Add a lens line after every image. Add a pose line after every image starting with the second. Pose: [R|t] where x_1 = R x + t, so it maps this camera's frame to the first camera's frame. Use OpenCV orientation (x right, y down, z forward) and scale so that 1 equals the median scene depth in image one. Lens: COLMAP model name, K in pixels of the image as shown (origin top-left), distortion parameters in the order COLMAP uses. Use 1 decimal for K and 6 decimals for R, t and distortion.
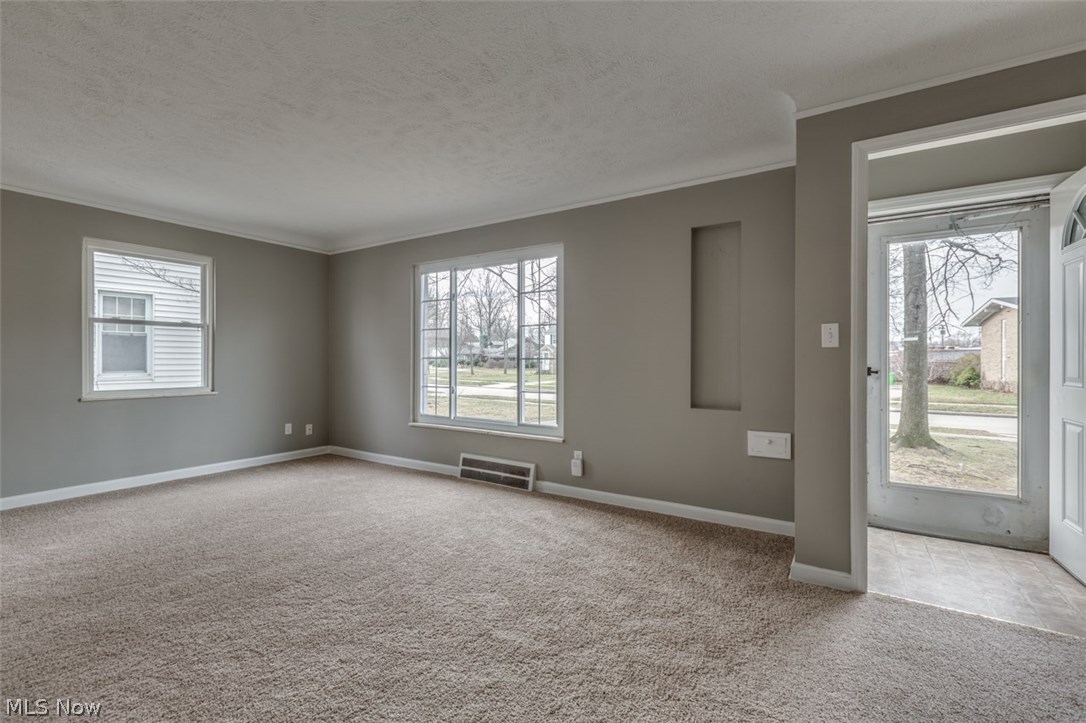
lens RADIAL K [[479.7, 0, 541.4], [0, 479.7, 359.8], [0, 0, 1]] dist [-0.003156, 0.000691]
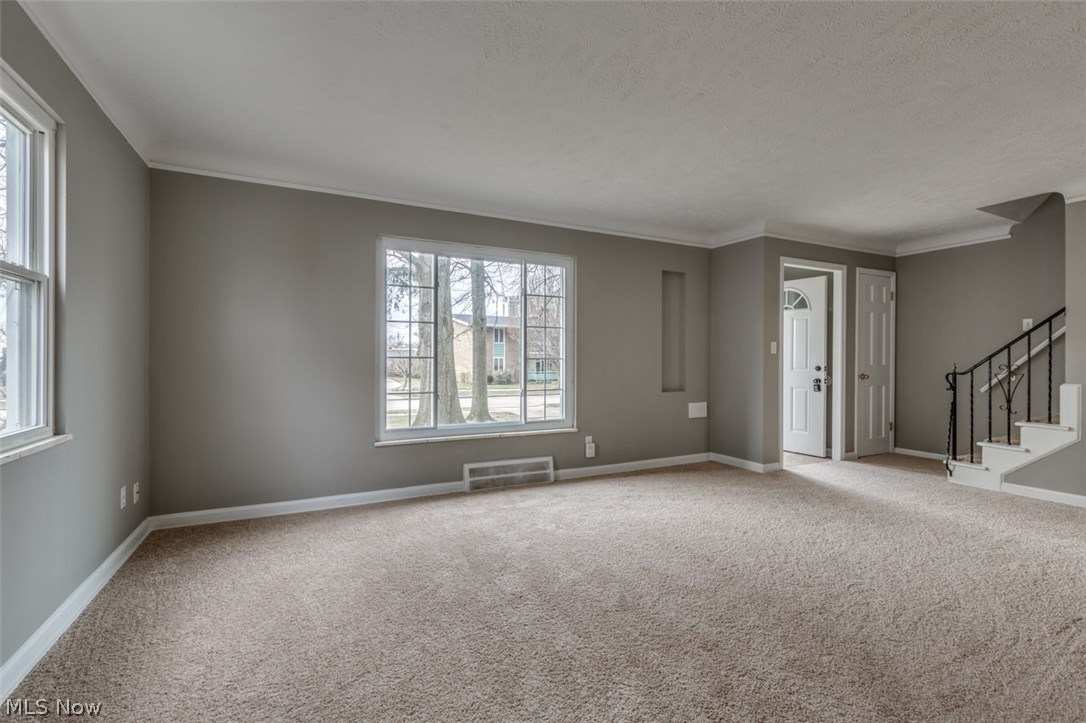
lens RADIAL K [[479.7, 0, 548.0], [0, 479.7, 361.2], [0, 0, 1]] dist [-0.003156, 0.000691]
pose [[0.505185, -0.005059, 0.862996, -0.963323], [-0.000580, 0.999981, 0.006201, -0.003215], [-0.863011, -0.003633, 0.505172, 0.469858]]
